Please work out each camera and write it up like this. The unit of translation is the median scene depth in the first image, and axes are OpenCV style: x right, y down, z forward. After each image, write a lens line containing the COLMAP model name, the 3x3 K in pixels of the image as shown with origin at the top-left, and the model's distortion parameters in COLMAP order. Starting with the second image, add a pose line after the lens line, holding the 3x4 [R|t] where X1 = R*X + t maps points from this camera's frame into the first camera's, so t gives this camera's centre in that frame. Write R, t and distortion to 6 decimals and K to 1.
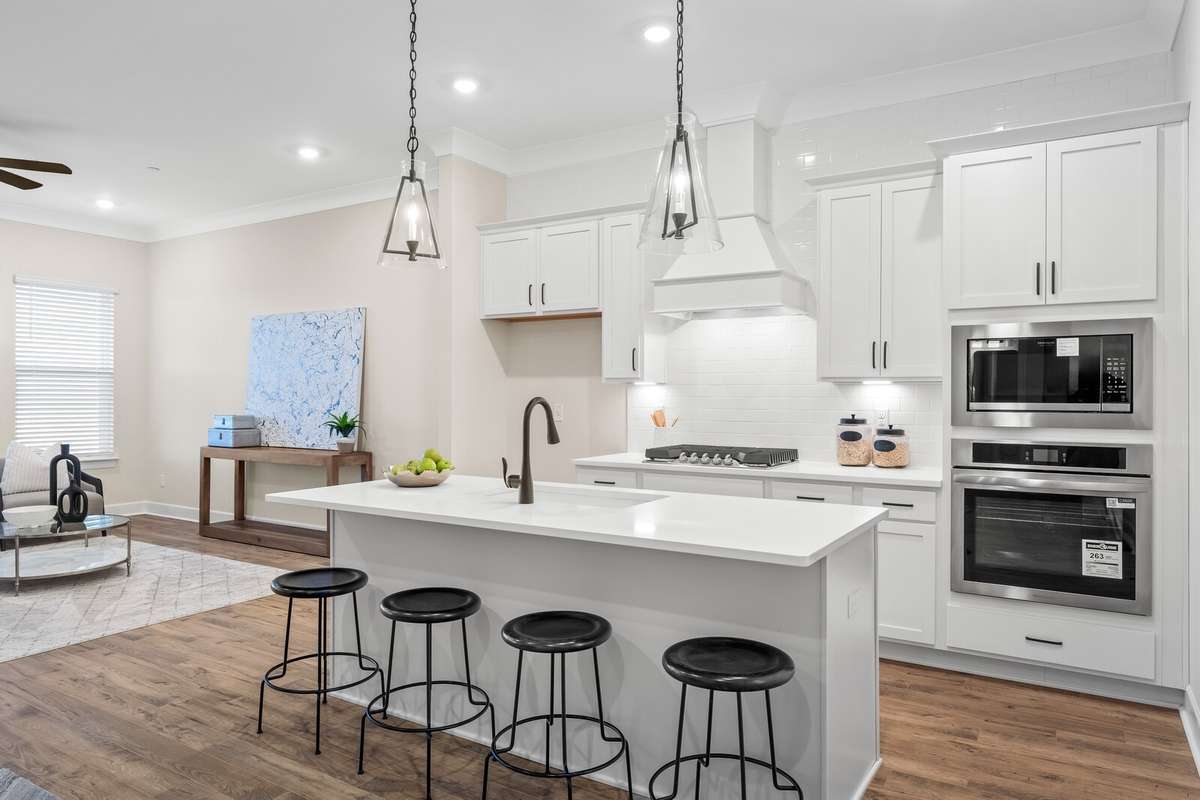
lens RADIAL K [[770.6, 0, 603.9], [0, 770.6, 391.9], [0, 0, 1]] dist [-0.004379, 0.003021]
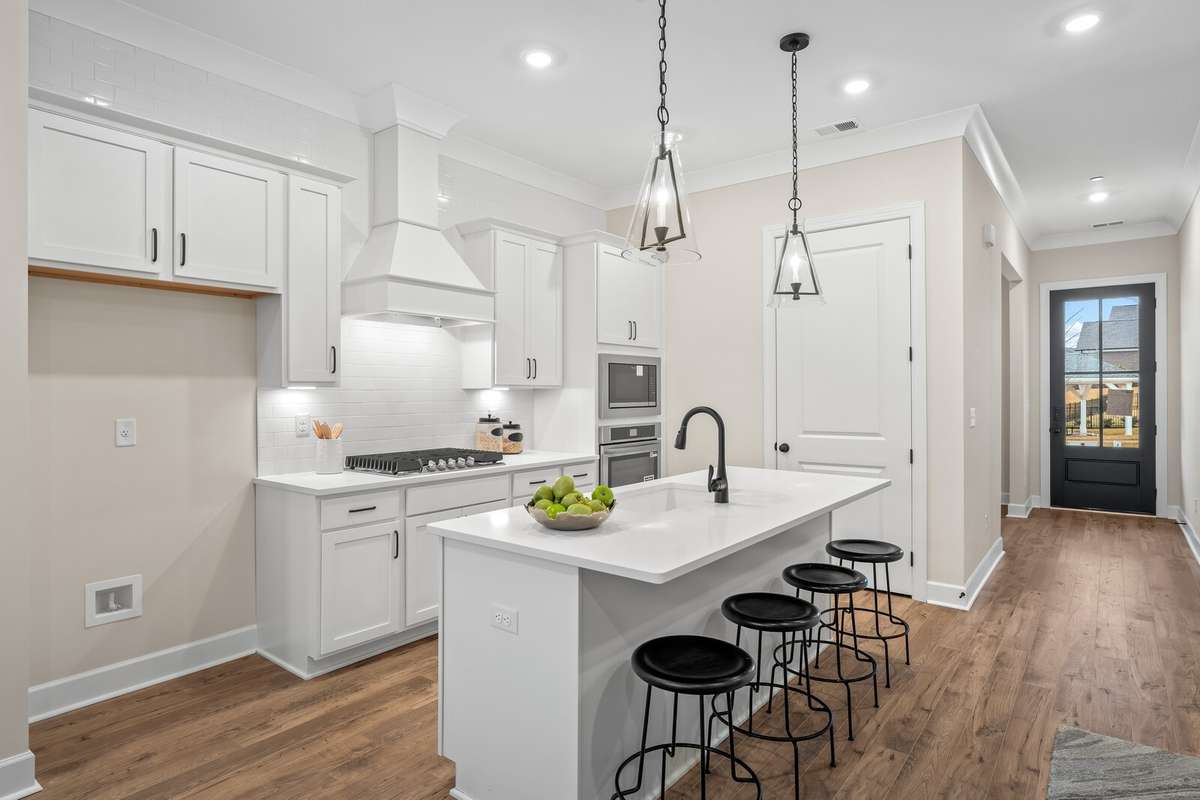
lens RADIAL K [[654.1, 0, 598.5], [0, 654.1, 393.0], [0, 0, 1]] dist [-0.001776, 0.000467]
pose [[0.116243, -0.006339, 0.993201, -0.845098], [-0.001224, 0.999978, 0.006526, -0.014889], [-0.993220, -0.001974, 0.116232, 0.849589]]
